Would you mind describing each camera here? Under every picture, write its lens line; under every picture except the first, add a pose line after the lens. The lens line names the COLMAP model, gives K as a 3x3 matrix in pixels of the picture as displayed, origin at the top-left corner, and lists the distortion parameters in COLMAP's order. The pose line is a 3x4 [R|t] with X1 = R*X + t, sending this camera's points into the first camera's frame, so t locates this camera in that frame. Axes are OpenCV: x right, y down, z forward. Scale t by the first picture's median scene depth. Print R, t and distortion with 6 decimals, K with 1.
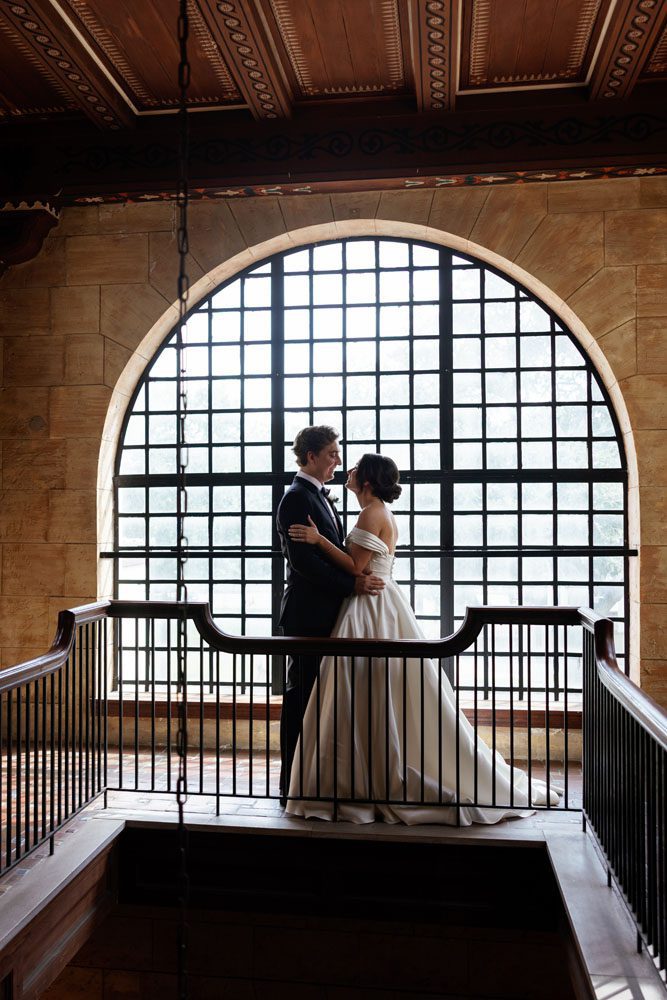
lens RADIAL K [[913.7, 0, 319.0], [0, 913.7, 501.7], [0, 0, 1]] dist [-0.014275, 0.000000]
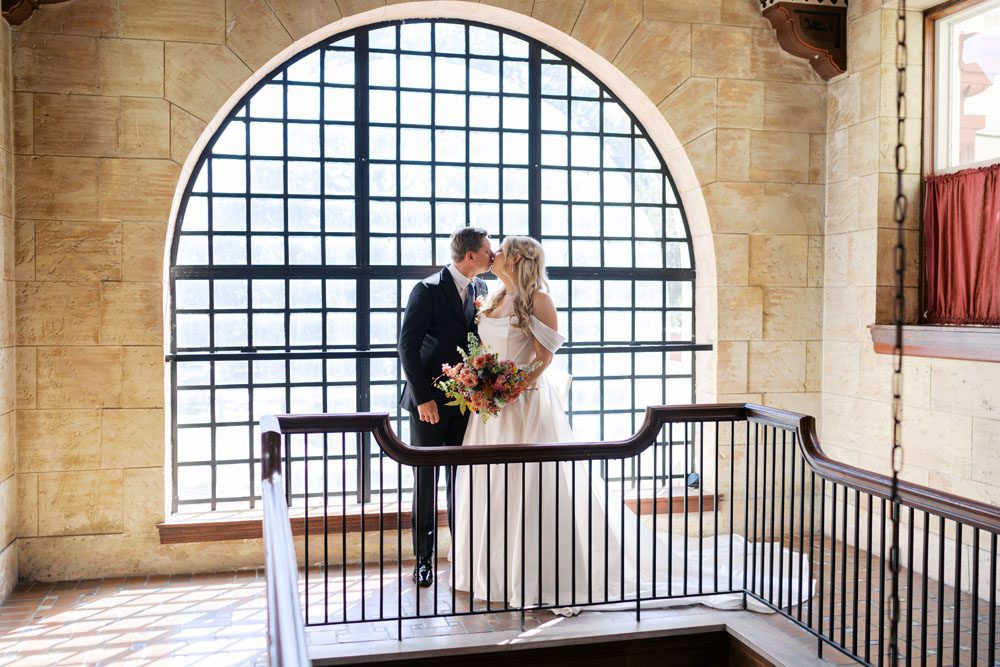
lens RADIAL K [[953.6, 0, 507.6], [0, 953.6, 335.1], [0, 0, 1]] dist [0.000649, 0.000000]
pose [[0.923901, -0.010019, 0.382500, -0.287162], [-0.007838, 0.998952, 0.045099, -0.006710], [-0.382551, -0.044665, 0.922854, 0.046399]]
